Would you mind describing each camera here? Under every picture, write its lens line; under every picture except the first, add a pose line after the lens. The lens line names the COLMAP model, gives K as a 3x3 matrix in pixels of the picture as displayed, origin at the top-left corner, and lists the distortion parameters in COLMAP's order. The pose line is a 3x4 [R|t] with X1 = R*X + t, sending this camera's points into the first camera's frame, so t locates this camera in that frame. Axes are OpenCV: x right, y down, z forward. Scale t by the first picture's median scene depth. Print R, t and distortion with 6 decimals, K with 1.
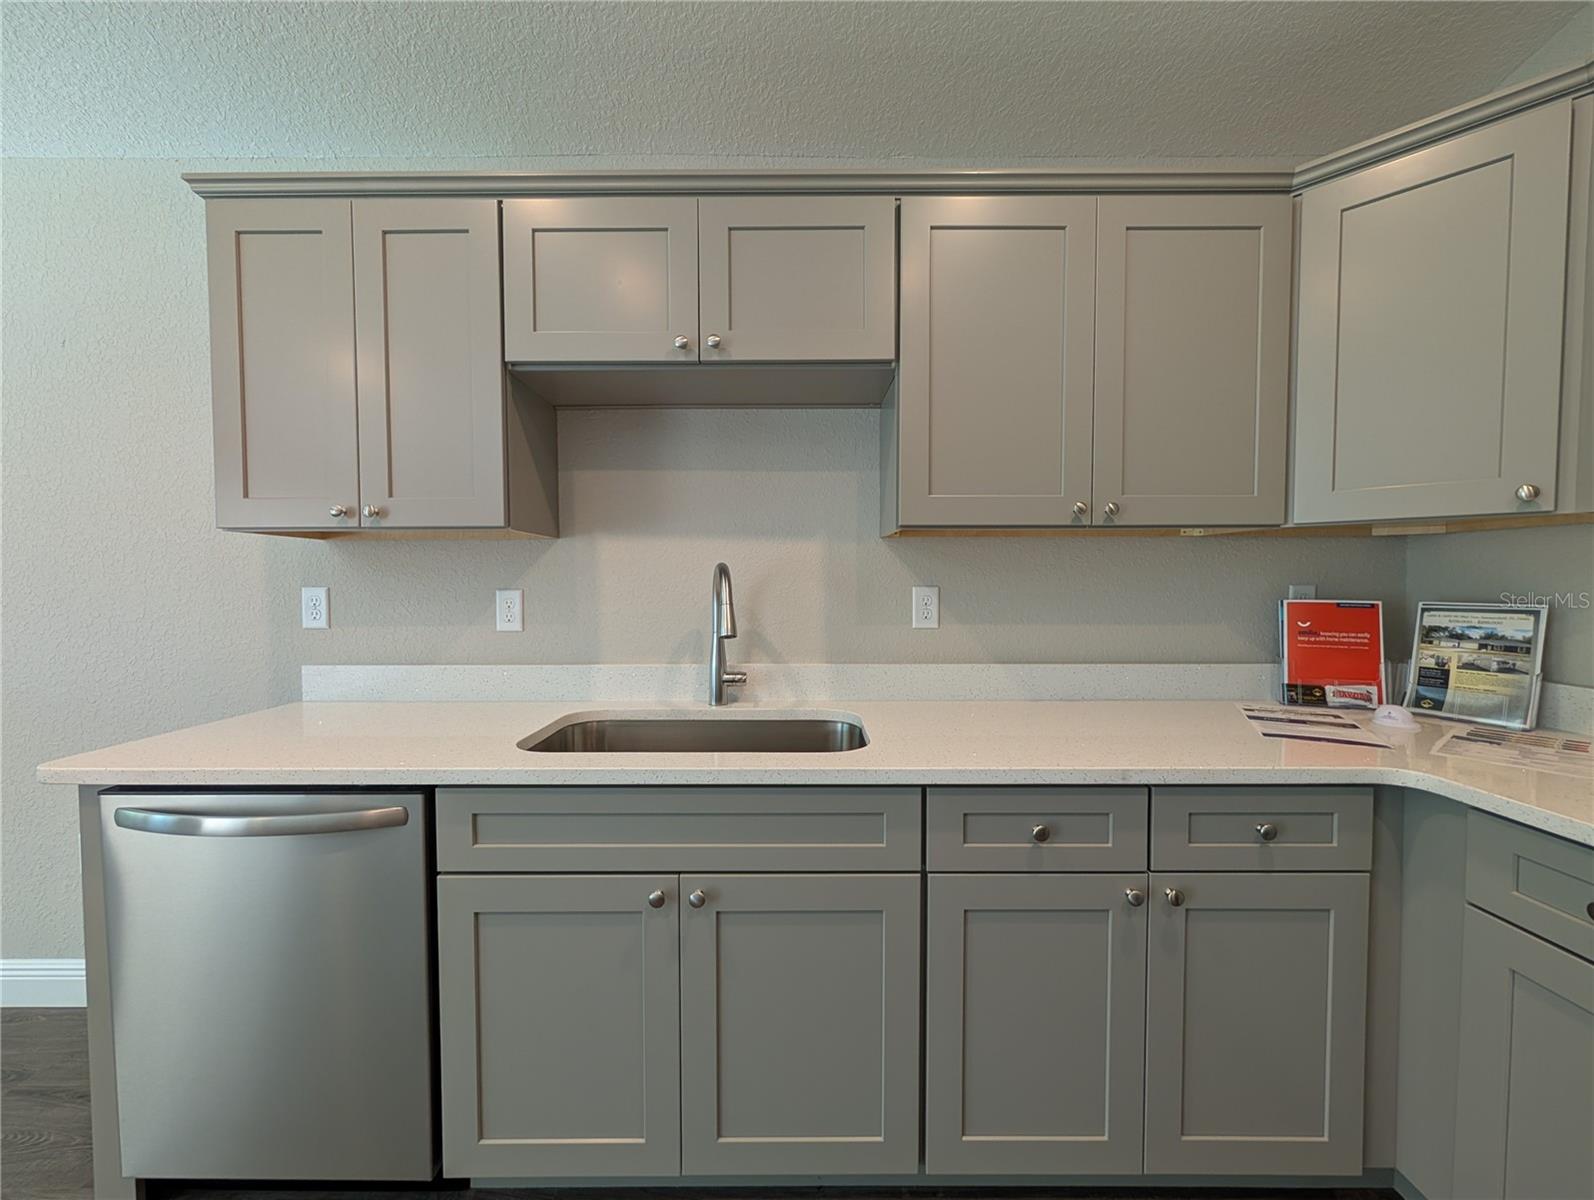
lens RADIAL K [[604.6, 0, 794.7], [0, 604.6, 600.3], [0, 0, 1]] dist [-0.000633, 0.000725]
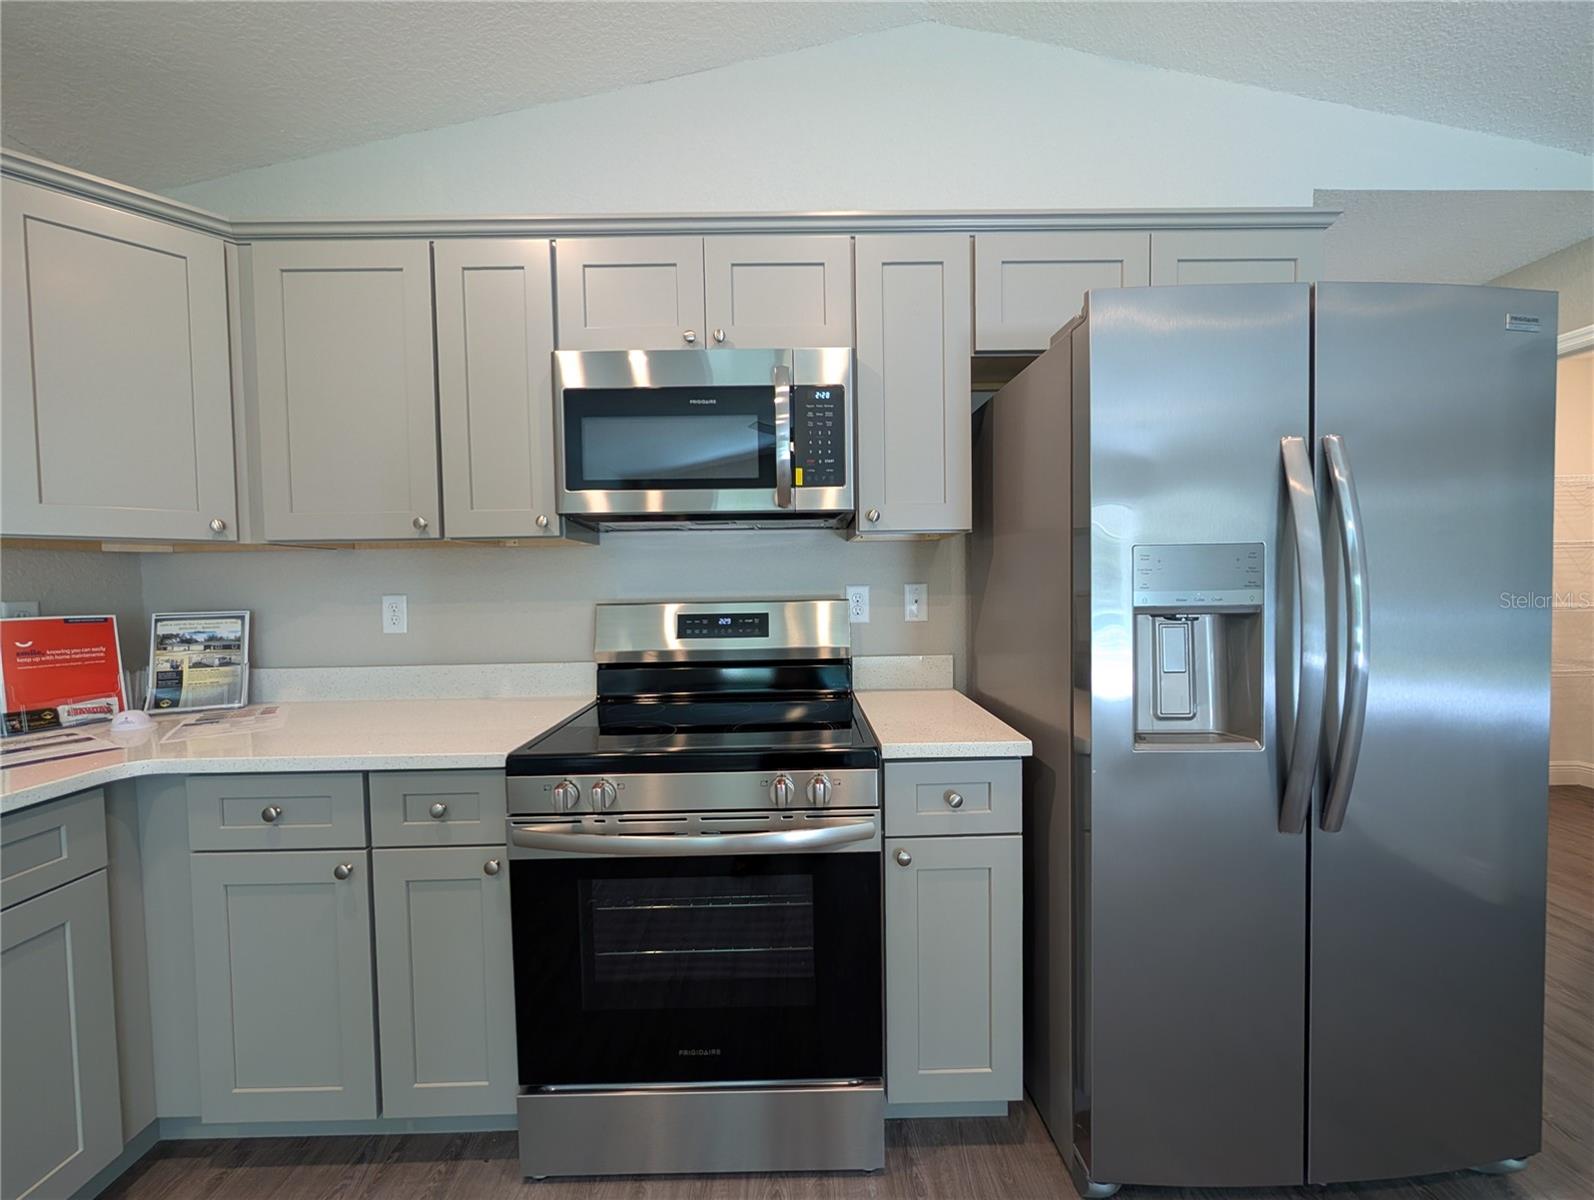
lens RADIAL K [[604.6, 0, 794.4], [0, 604.6, 601.1], [0, 0, 1]] dist [-0.000633, 0.000725]
pose [[-0.008576, -0.028802, 0.999548, -0.086806], [0.052656, 0.998185, 0.029215, 0.009762], [-0.998576, 0.052883, -0.007044, -0.176134]]
